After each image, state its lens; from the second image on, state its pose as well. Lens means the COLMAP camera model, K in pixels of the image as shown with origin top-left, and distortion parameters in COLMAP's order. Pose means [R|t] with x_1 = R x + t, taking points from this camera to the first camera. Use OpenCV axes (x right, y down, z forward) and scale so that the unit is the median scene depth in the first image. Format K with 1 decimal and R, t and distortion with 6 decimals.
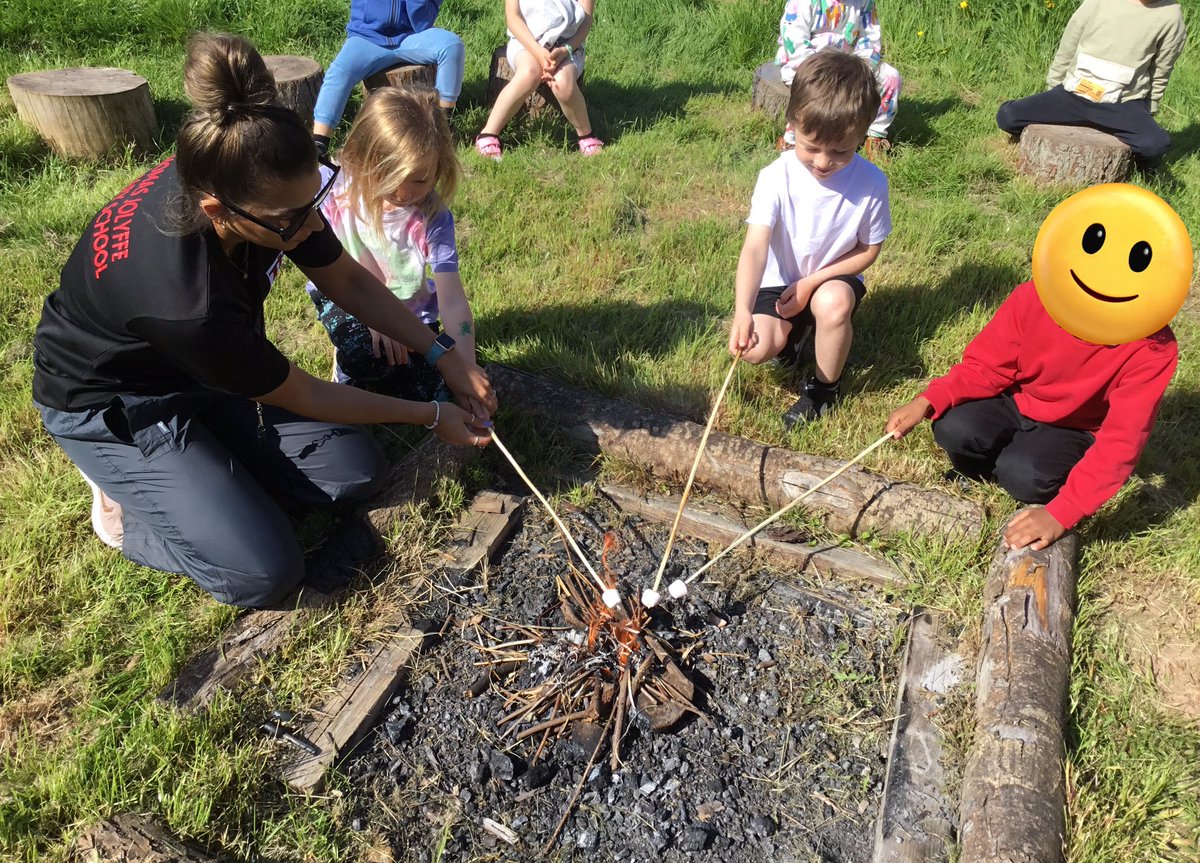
lens RADIAL K [[1031.9, 0, 600.9], [0, 1031.9, 409.9], [0, 0, 1]] dist [0.139043, -0.294616]
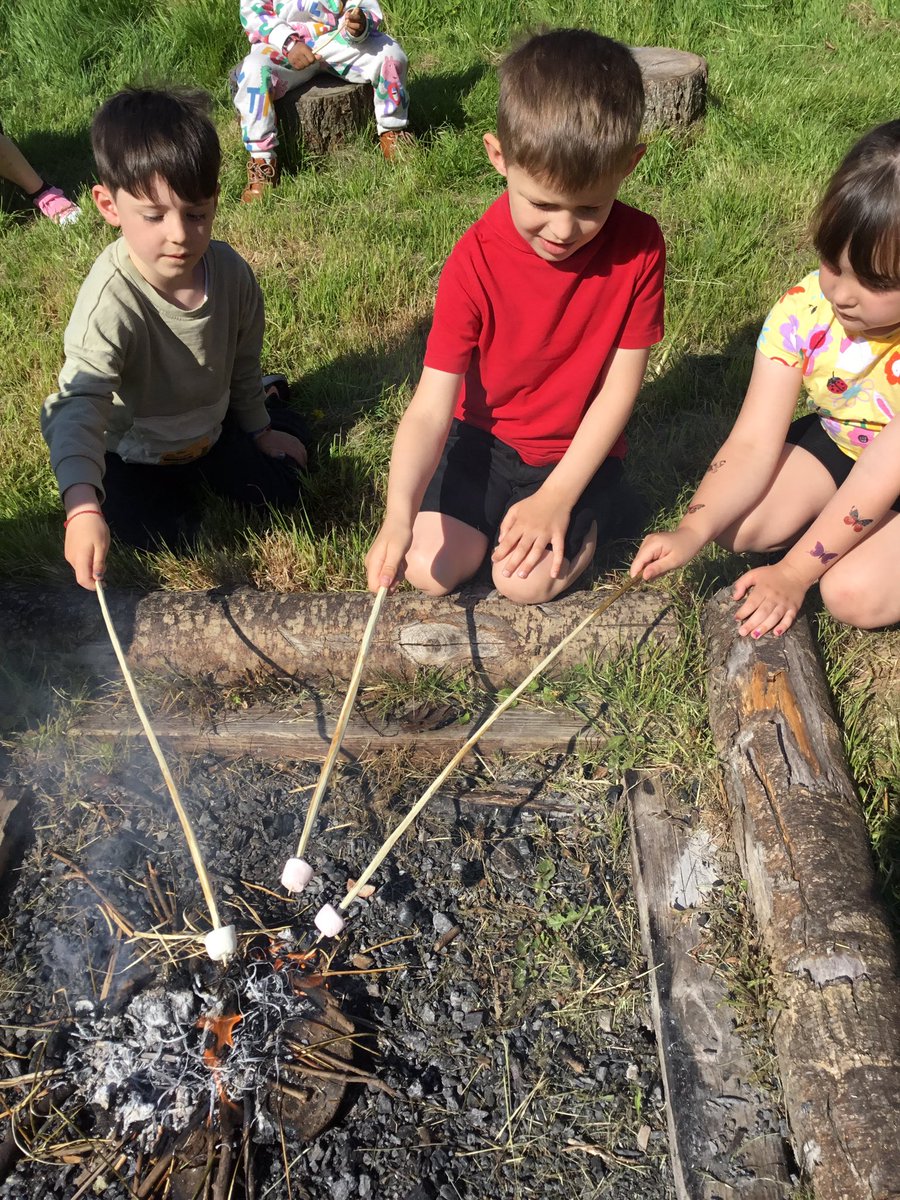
lens RADIAL K [[1040.0, 0, 450.8], [0, 1040.0, 585.5], [0, 0, 1]] dist [0.117363, -0.222860]
pose [[0.939783, -0.291228, 0.178871, 0.111023], [0.269880, 0.953463, 0.134434, -0.059481], [-0.209697, -0.078065, 0.974645, 0.383377]]
